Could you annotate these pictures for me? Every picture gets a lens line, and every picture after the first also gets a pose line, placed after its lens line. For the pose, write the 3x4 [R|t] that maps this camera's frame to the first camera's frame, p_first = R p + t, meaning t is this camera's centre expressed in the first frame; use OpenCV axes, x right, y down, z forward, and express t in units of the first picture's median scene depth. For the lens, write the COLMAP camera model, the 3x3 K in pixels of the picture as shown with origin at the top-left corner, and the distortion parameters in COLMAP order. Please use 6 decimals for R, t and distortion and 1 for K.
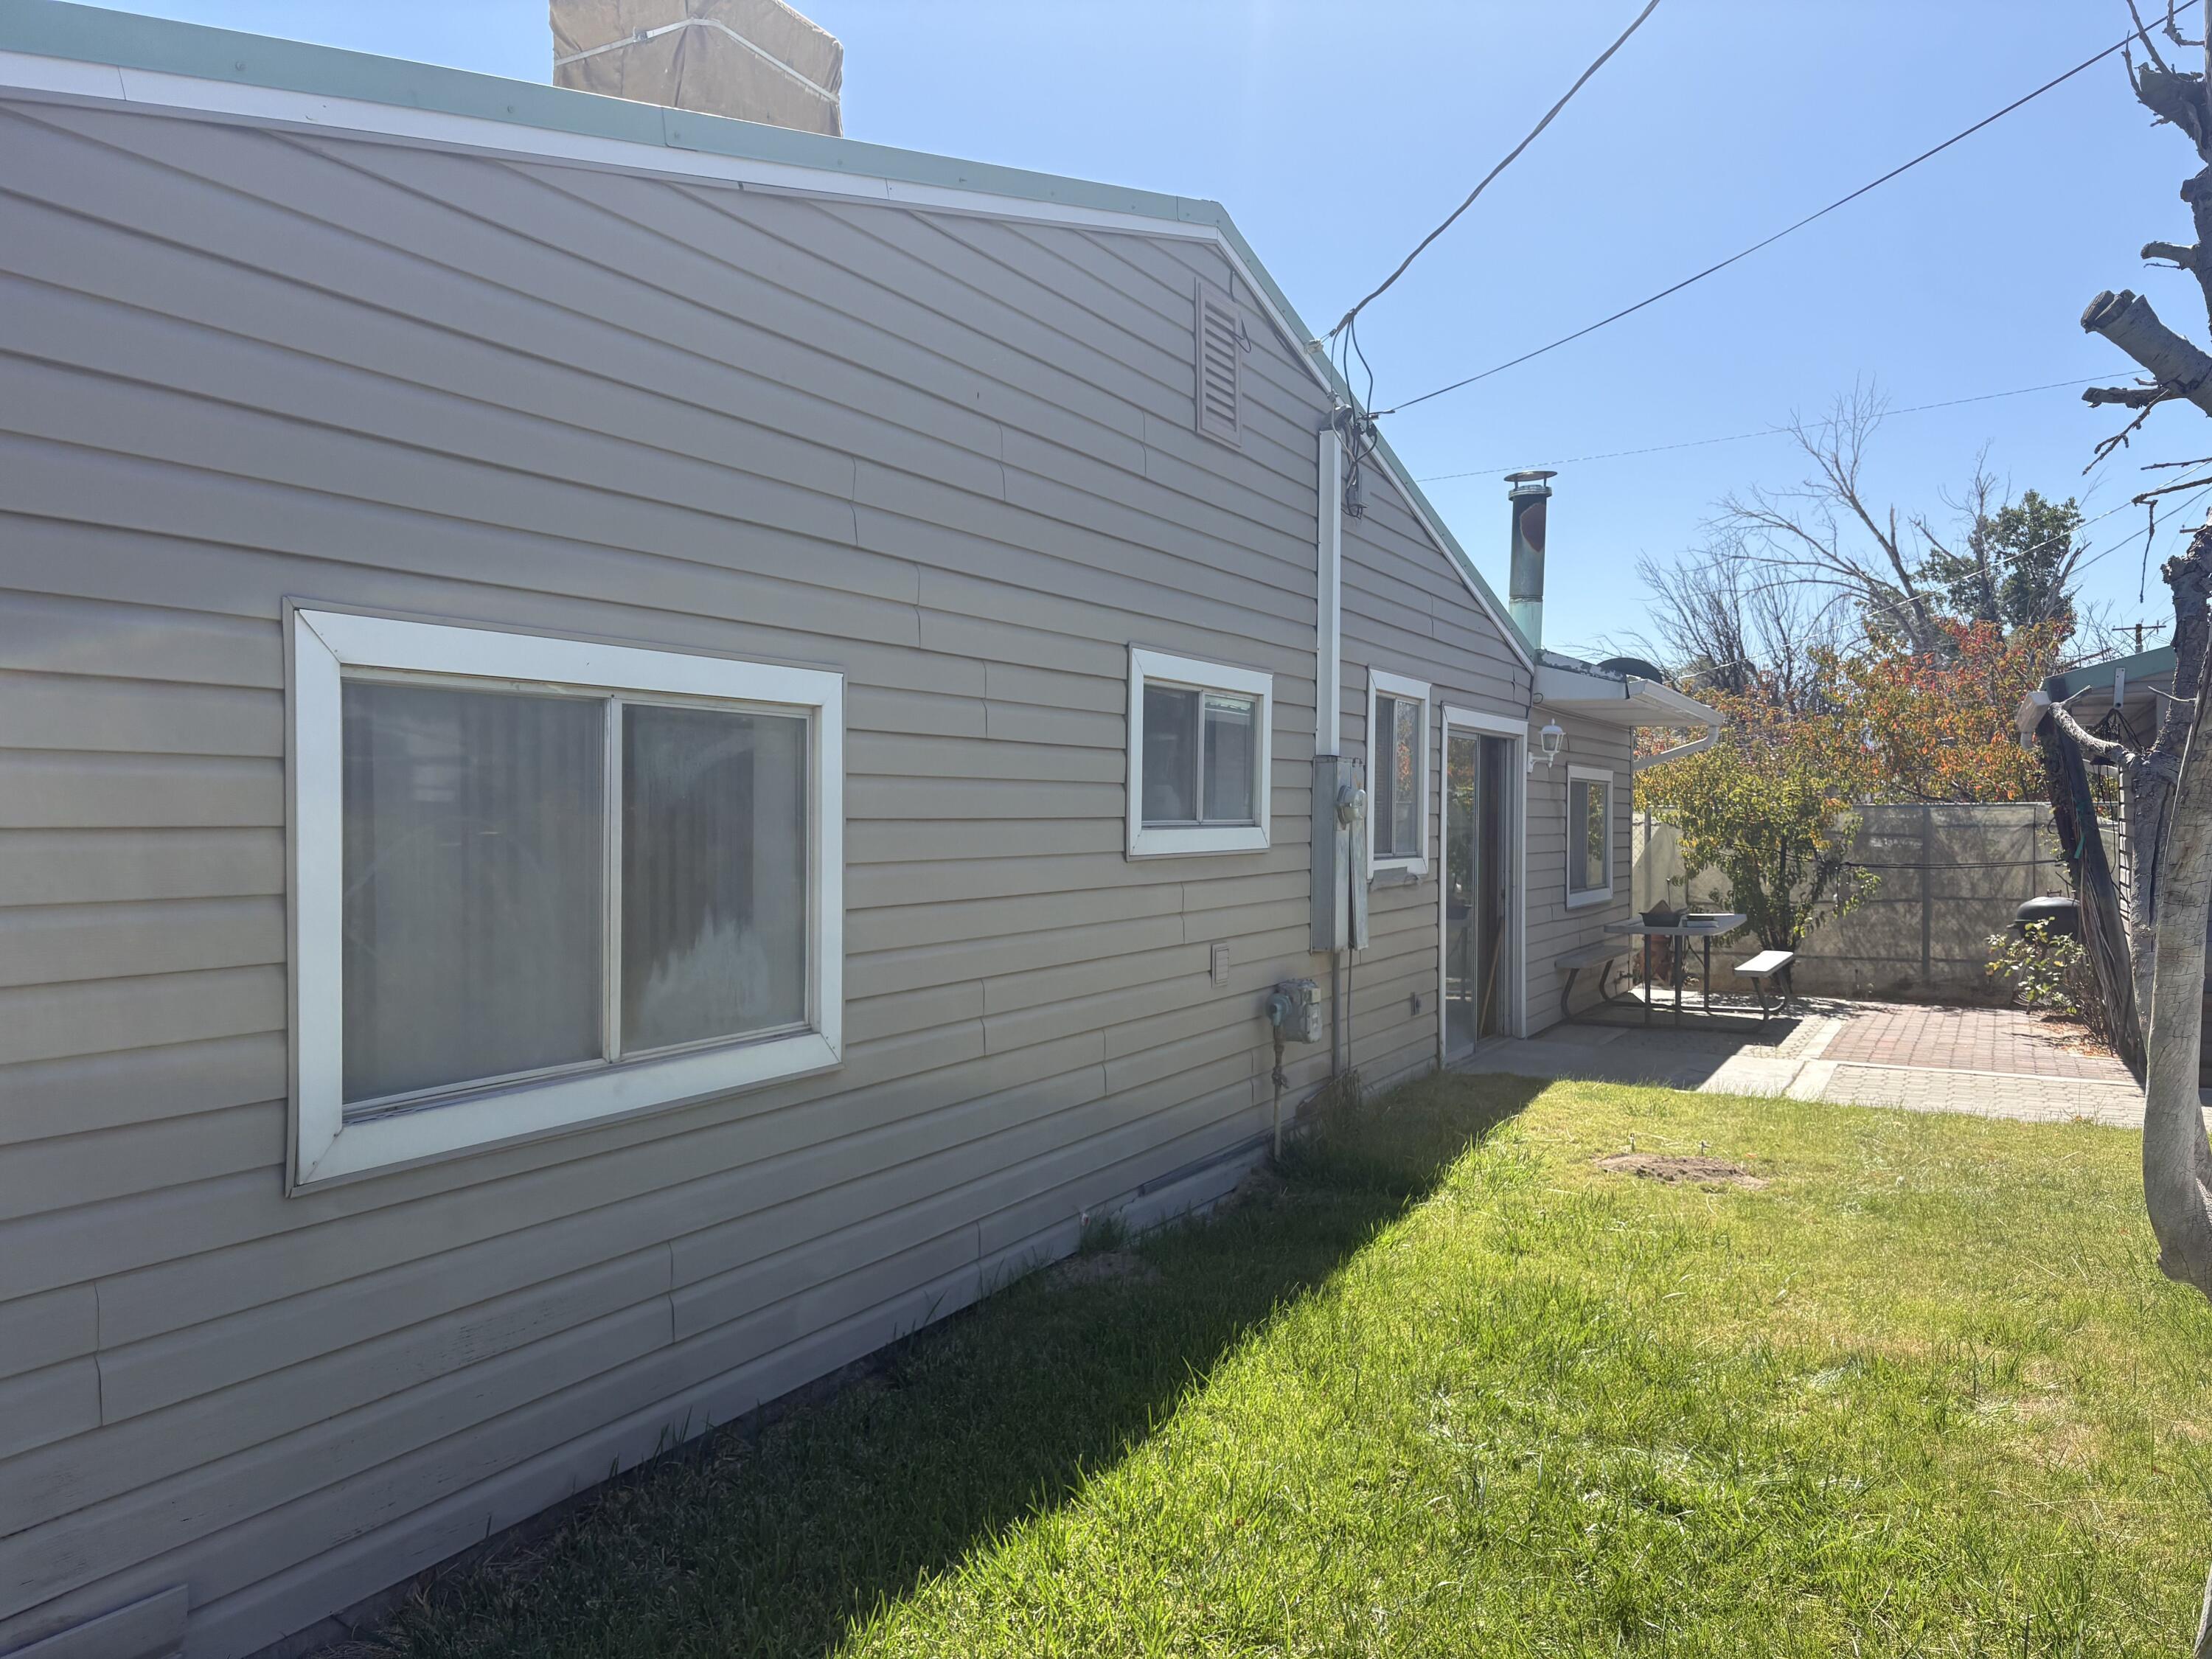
lens RADIAL K [[1672.9, 0, 1107.5], [0, 1672.9, 846.5], [0, 0, 1]] dist [0.027171, -0.020501]
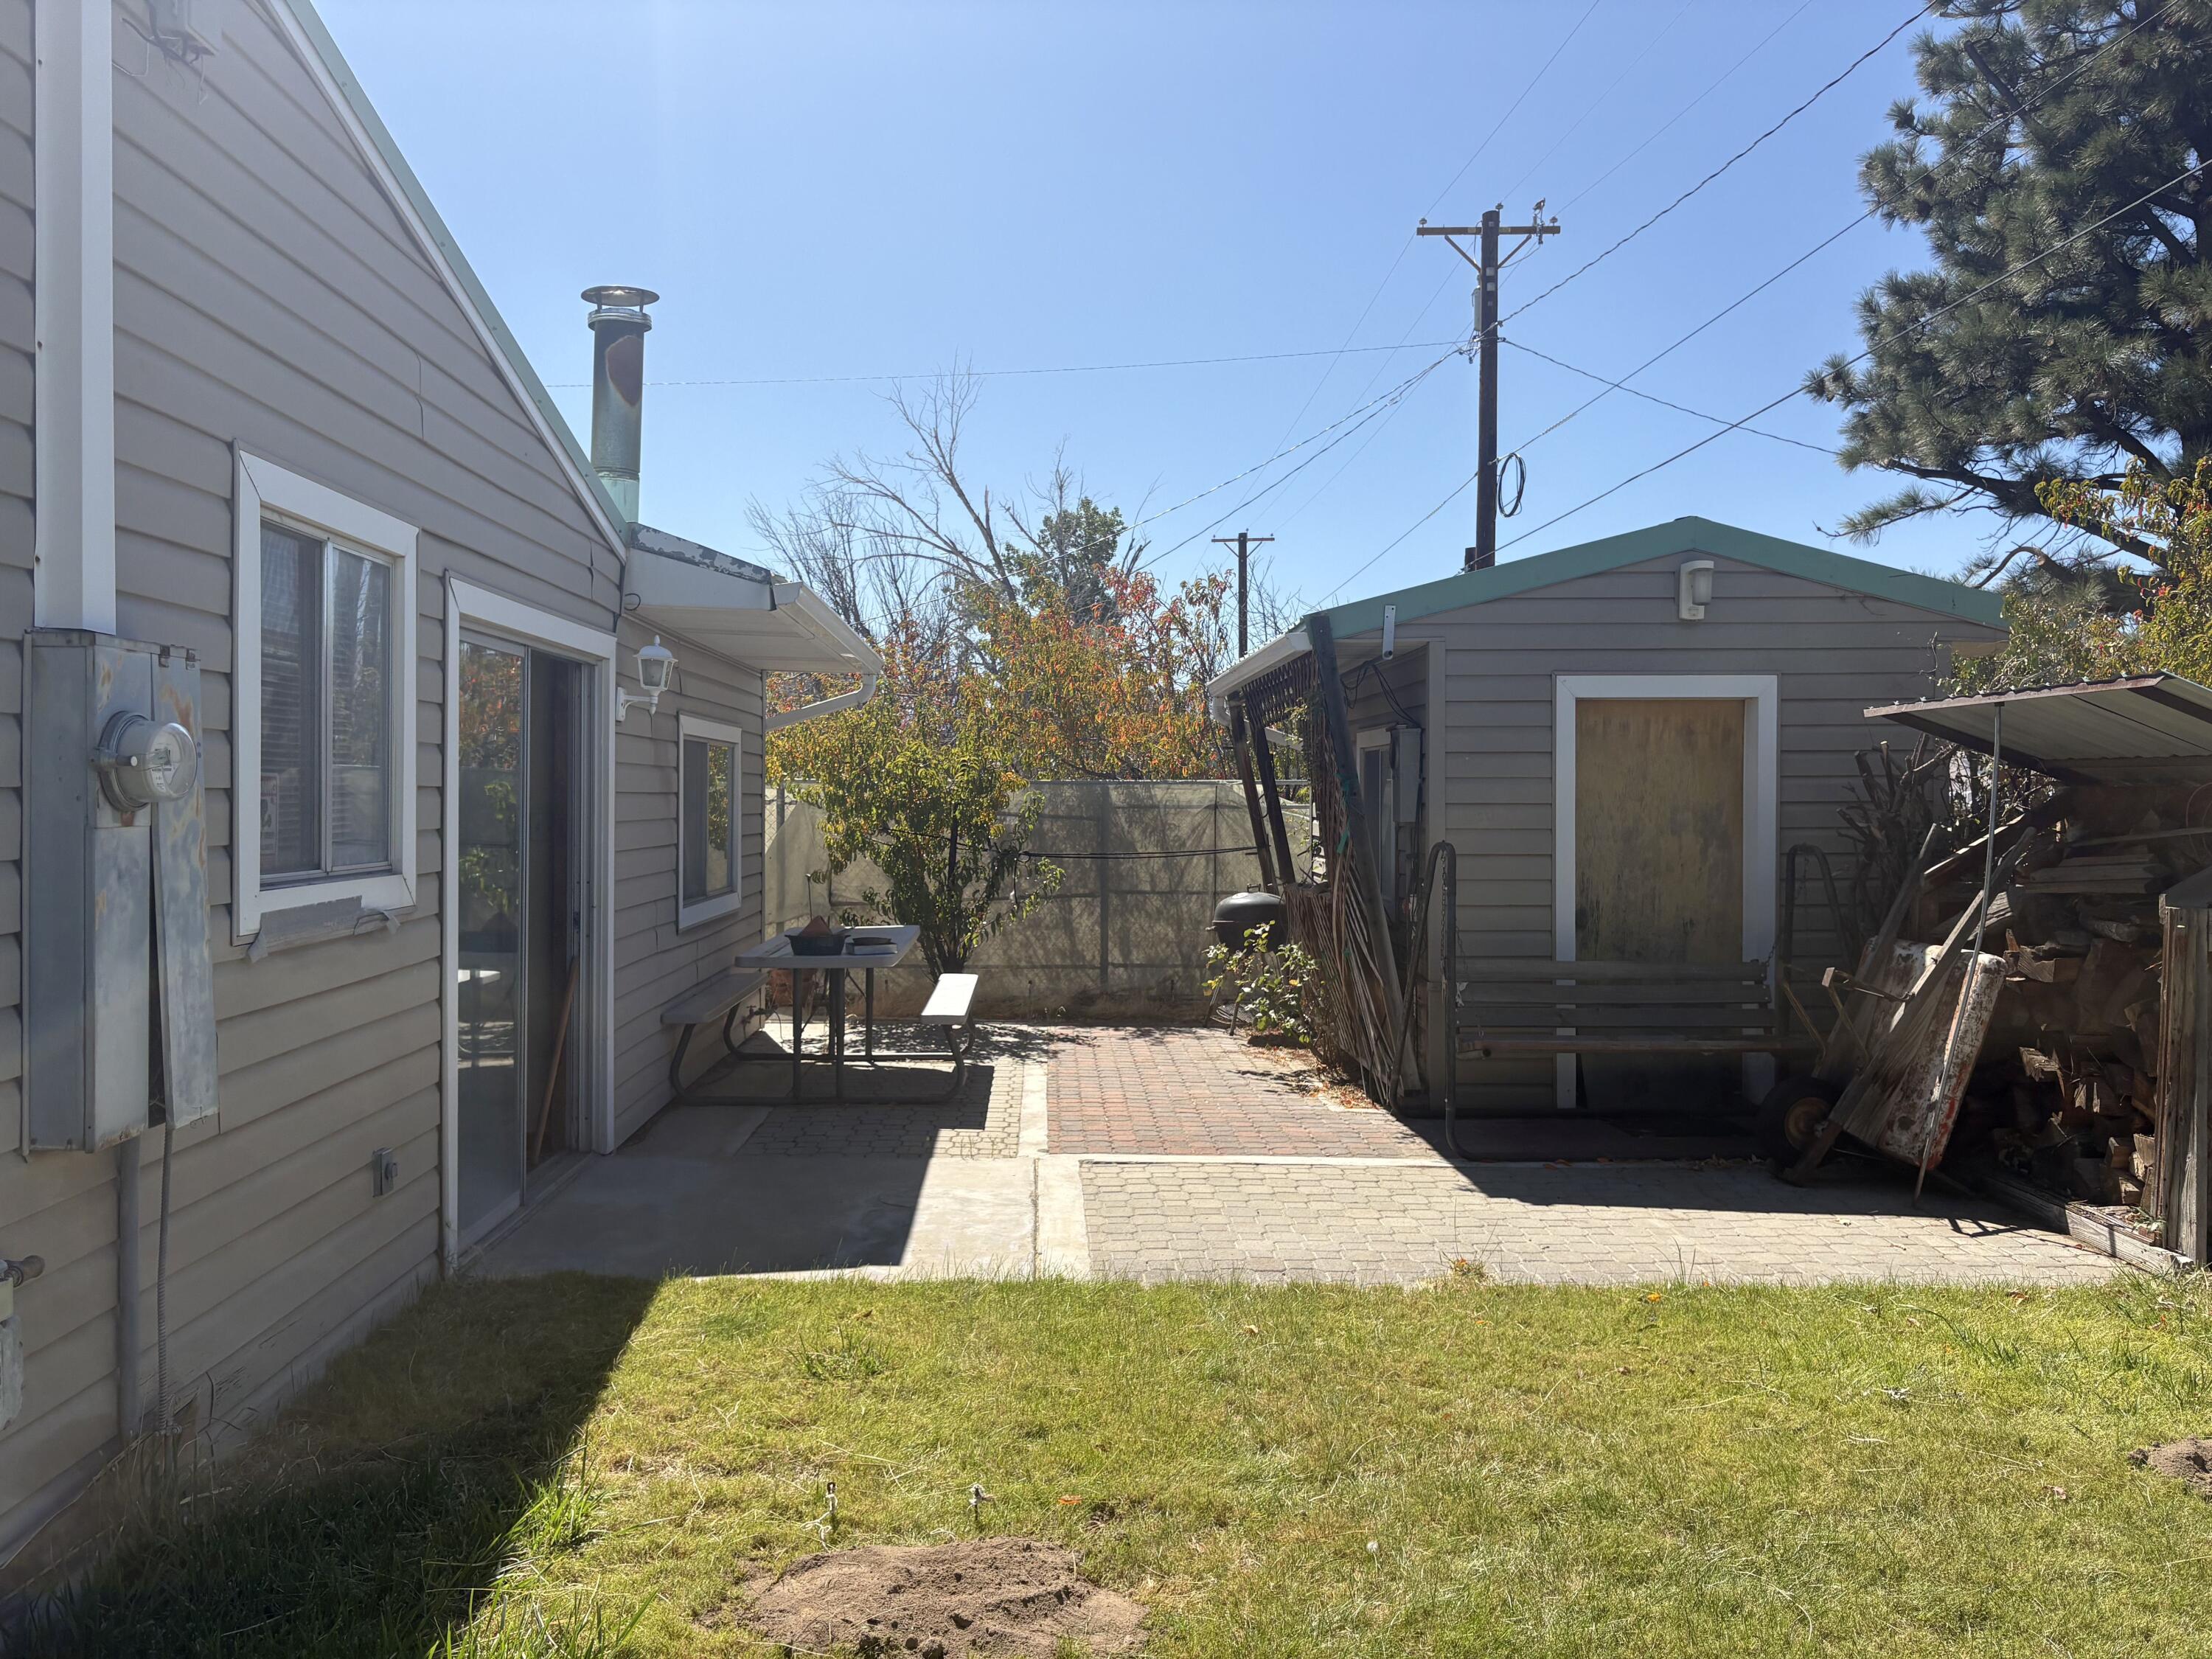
lens RADIAL K [[1672.9, 0, 1113.7], [0, 1672.9, 837.4], [0, 0, 1]] dist [0.027171, -0.020501]
pose [[0.864051, -0.006292, 0.503364, 0.077526], [0.001146, 0.999944, 0.010532, -0.005963], [-0.503402, -0.008523, 0.864010, 0.296661]]
